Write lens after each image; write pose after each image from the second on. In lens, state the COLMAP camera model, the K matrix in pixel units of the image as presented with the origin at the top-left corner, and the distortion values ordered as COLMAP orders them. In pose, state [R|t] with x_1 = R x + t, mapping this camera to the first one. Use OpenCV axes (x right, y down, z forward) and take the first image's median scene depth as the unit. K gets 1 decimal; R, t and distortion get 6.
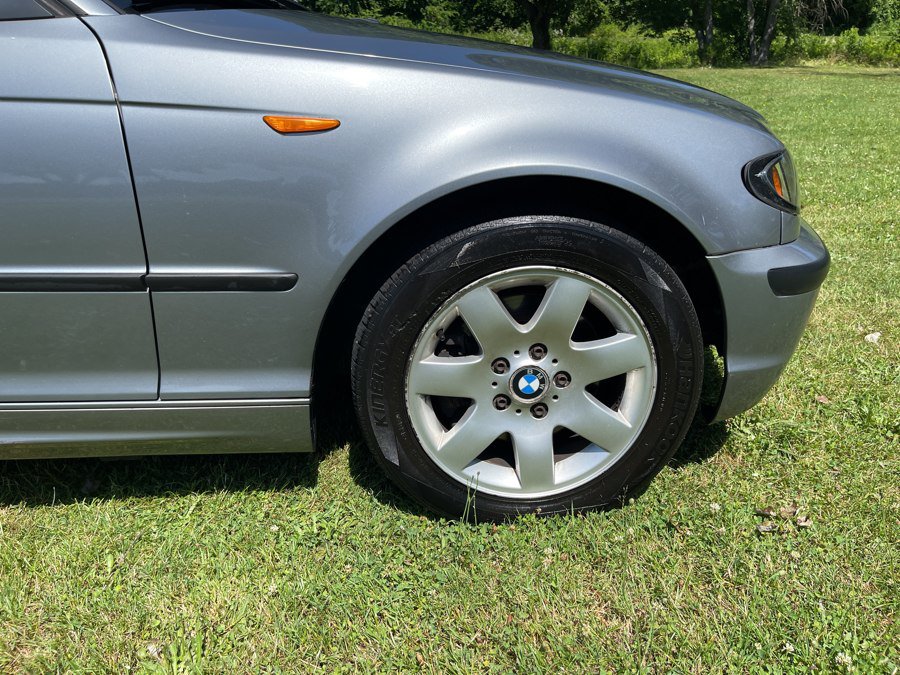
lens RADIAL K [[686.5, 0, 455.9], [0, 686.5, 329.7], [0, 0, 1]] dist [0.077360, -0.118674]
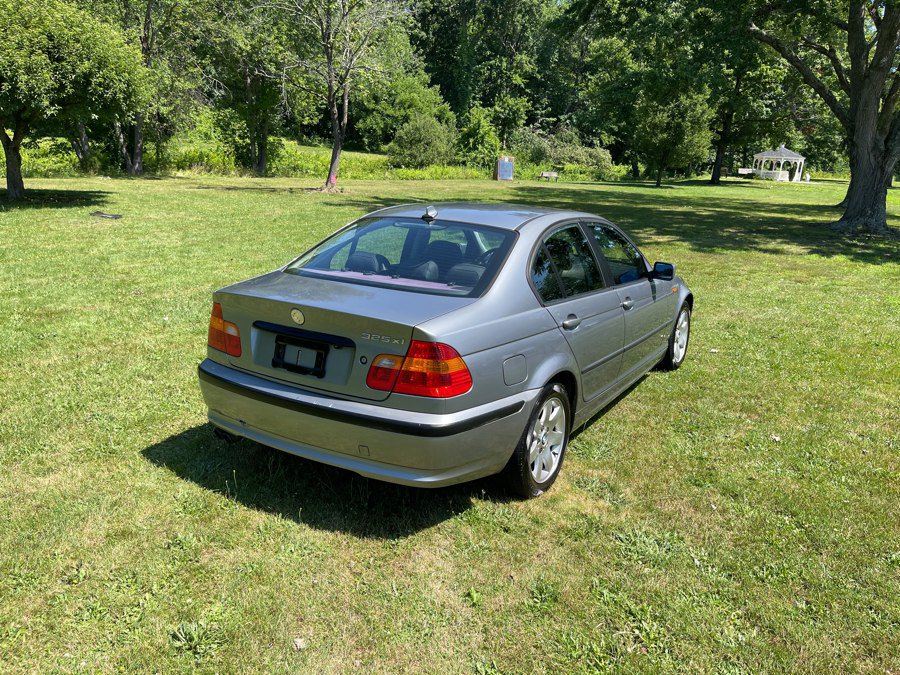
lens RADIAL K [[686.5, 0, 453.5], [0, 686.5, 339.2], [0, 0, 1]] dist [0.077360, -0.118674]
pose [[0.578979, -0.180514, 0.795108, -4.445746], [0.260579, 0.965007, 0.029339, -0.435499], [-0.772581, 0.190202, 0.605757, -0.628951]]
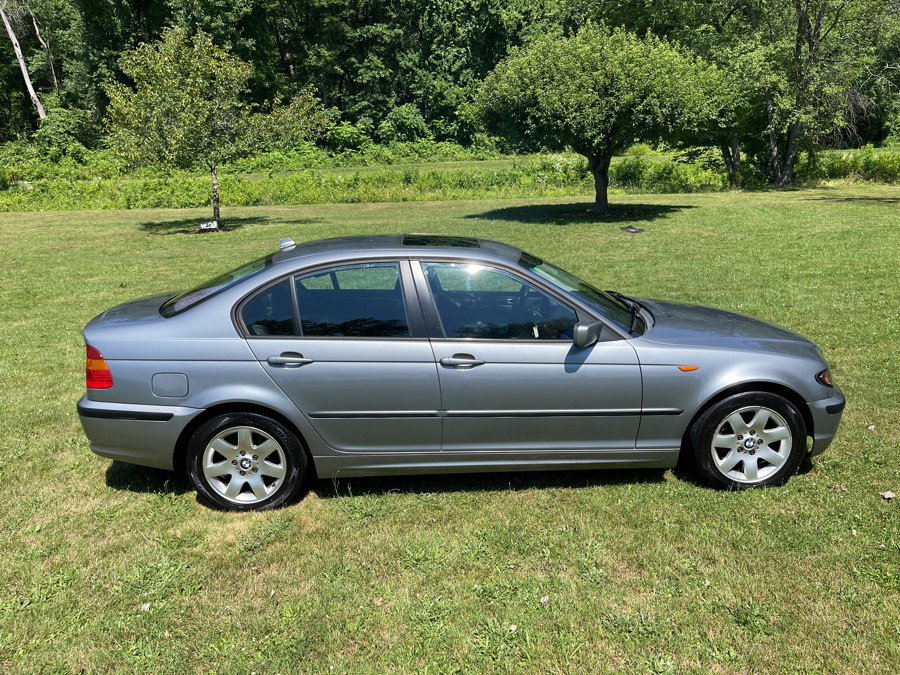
lens RADIAL K [[686.5, 0, 465.2], [0, 686.5, 333.5], [0, 0, 1]] dist [0.077360, -0.118674]
pose [[0.999425, -0.014778, -0.030524, -1.030839], [0.010649, 0.991292, -0.131251, -0.015015], [0.032198, 0.130850, 0.990879, -2.112815]]
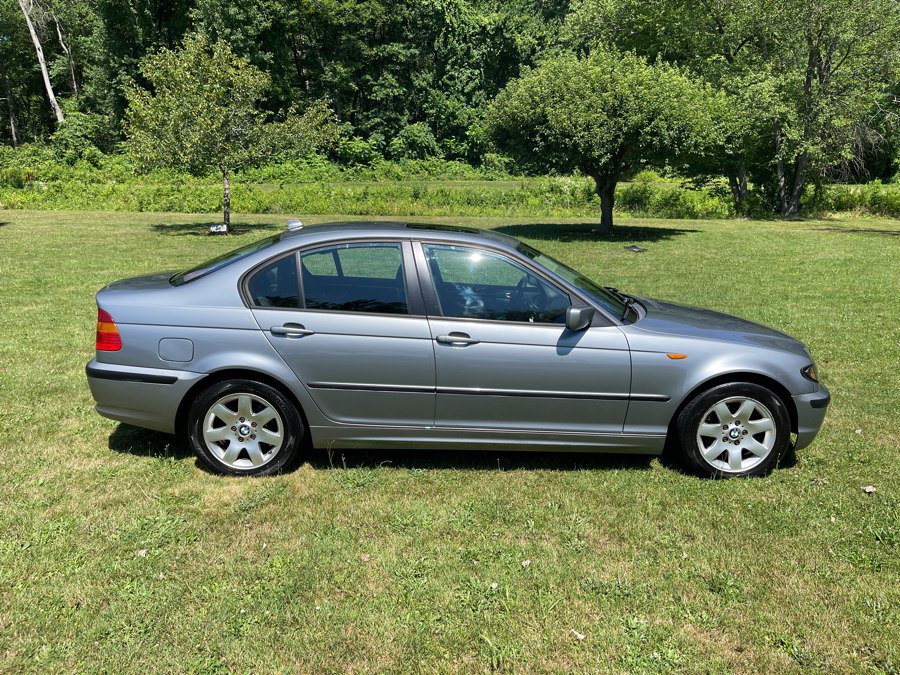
lens RADIAL K [[686.5, 0, 458.9], [0, 686.5, 334.9], [0, 0, 1]] dist [0.077360, -0.118674]
pose [[0.998686, 0.028076, -0.042882, -1.000665], [-0.034554, 0.986720, -0.158711, 0.174805], [0.037857, 0.159984, 0.986393, -2.186509]]
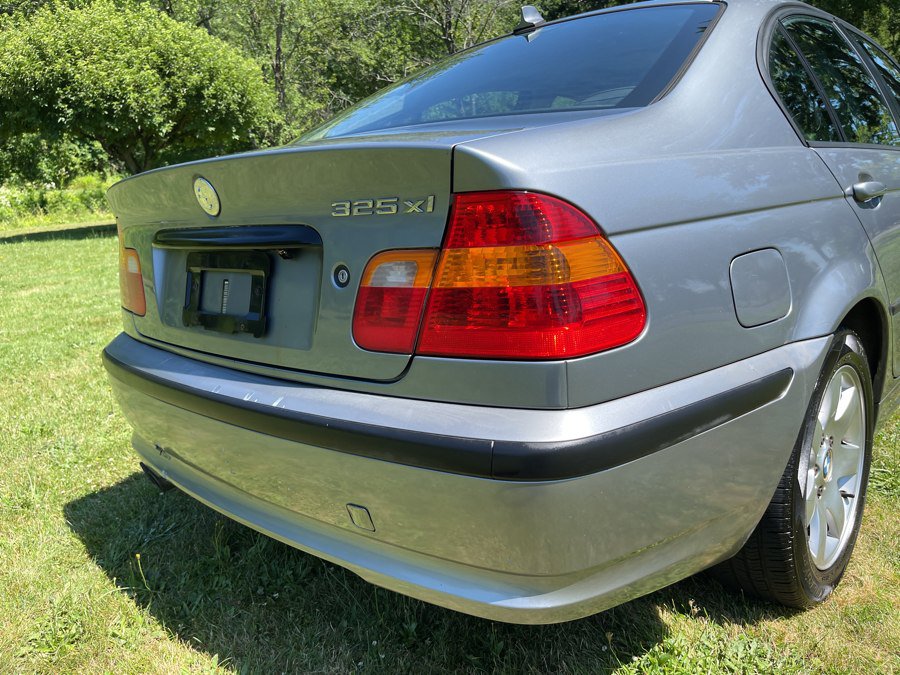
lens RADIAL K [[686.5, 0, 451.9], [0, 686.5, 337.0], [0, 0, 1]] dist [0.077360, -0.118674]
pose [[0.726065, -0.209049, 0.655079, -3.279820], [0.323090, 0.944672, -0.056637, -0.212294], [-0.606994, 0.252771, 0.753435, 0.299615]]
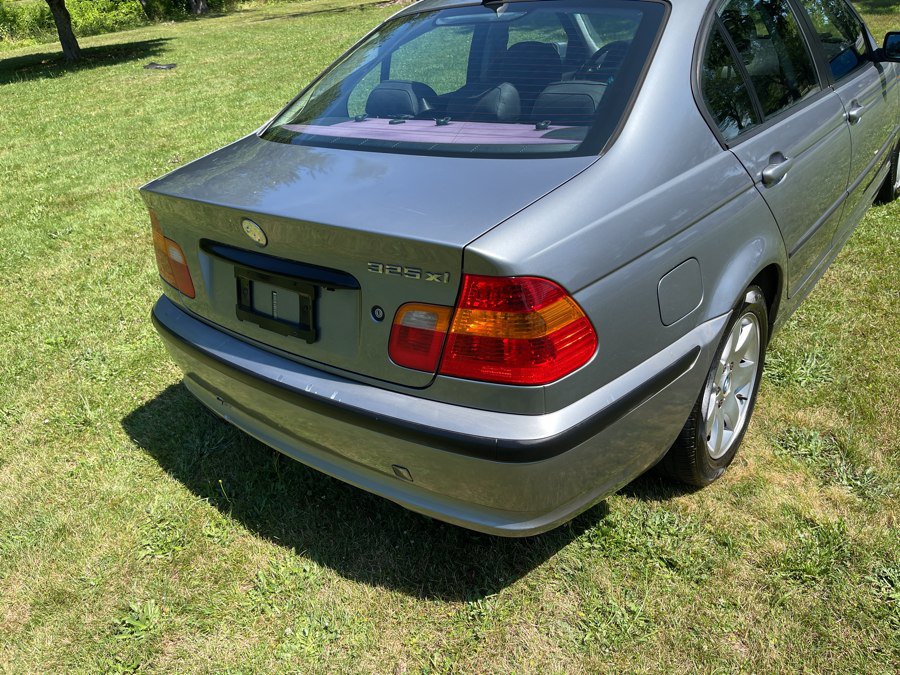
lens RADIAL K [[686.5, 0, 450.3], [0, 686.5, 338.2], [0, 0, 1]] dist [0.077360, -0.118674]
pose [[0.669127, -0.415432, 0.616186, -3.458645], [0.364703, 0.906011, 0.214794, -0.548254], [-0.647503, 0.081000, 0.757746, 0.045710]]
